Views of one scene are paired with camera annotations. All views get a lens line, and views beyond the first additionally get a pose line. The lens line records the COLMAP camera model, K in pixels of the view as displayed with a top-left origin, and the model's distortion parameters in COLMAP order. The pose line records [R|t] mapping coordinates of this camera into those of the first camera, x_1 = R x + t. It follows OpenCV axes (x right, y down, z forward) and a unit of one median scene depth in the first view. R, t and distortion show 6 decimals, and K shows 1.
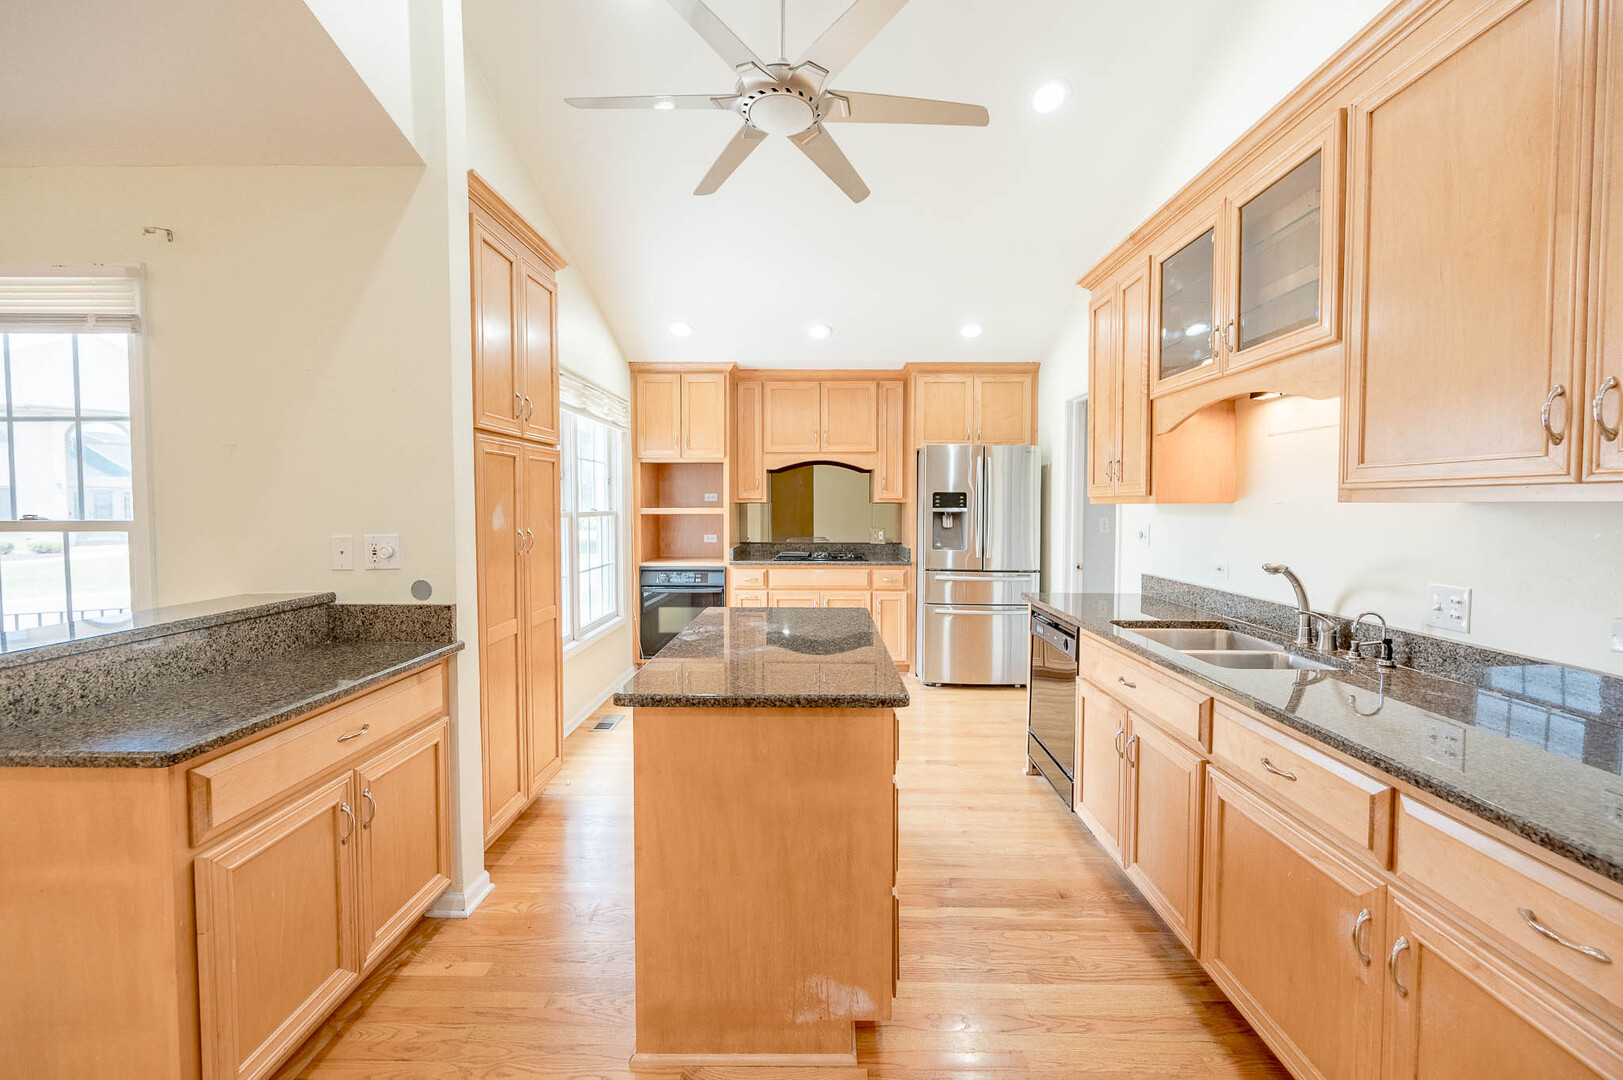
lens RADIAL K [[650.2, 0, 815.0], [0, 650.2, 531.2], [0, 0, 1]] dist [0.002466, 0.000126]
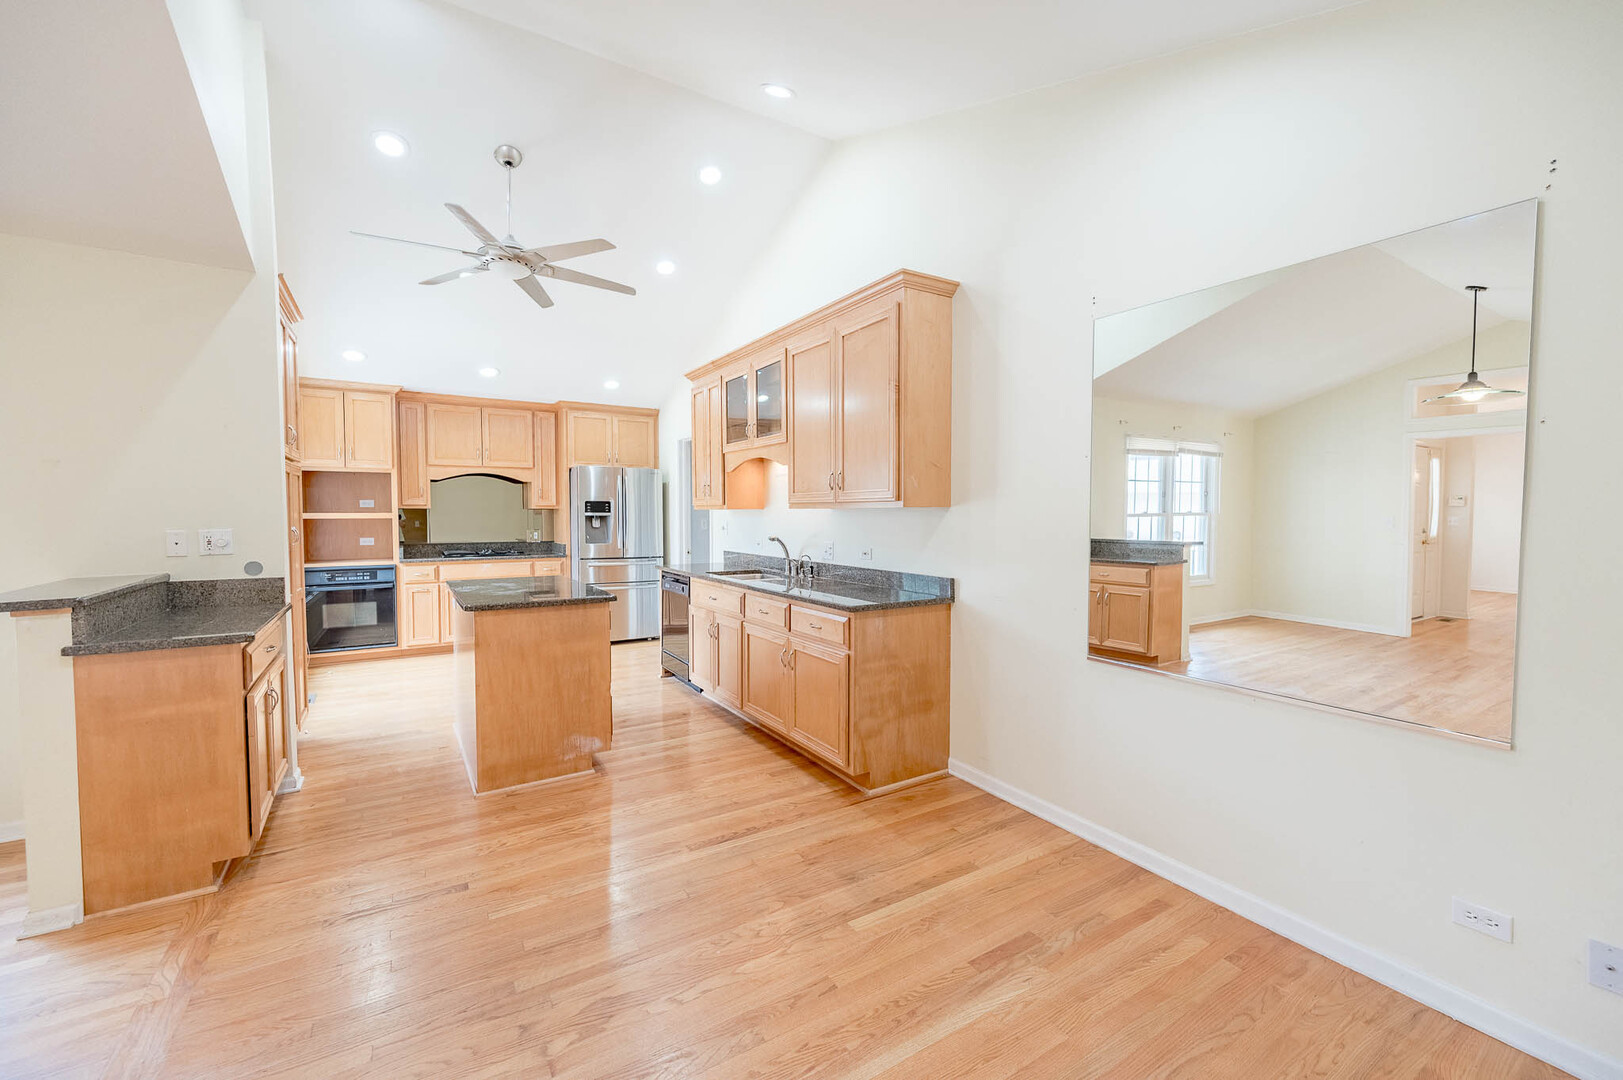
lens RADIAL K [[650.2, 0, 815.0], [0, 650.2, 531.2], [0, 0, 1]] dist [0.002466, 0.000126]
pose [[0.836732, -0.016373, 0.547367, -0.292252], [0.022452, 0.999738, -0.004416, 0.035201], [-0.547151, 0.015985, 0.836881, -0.711074]]
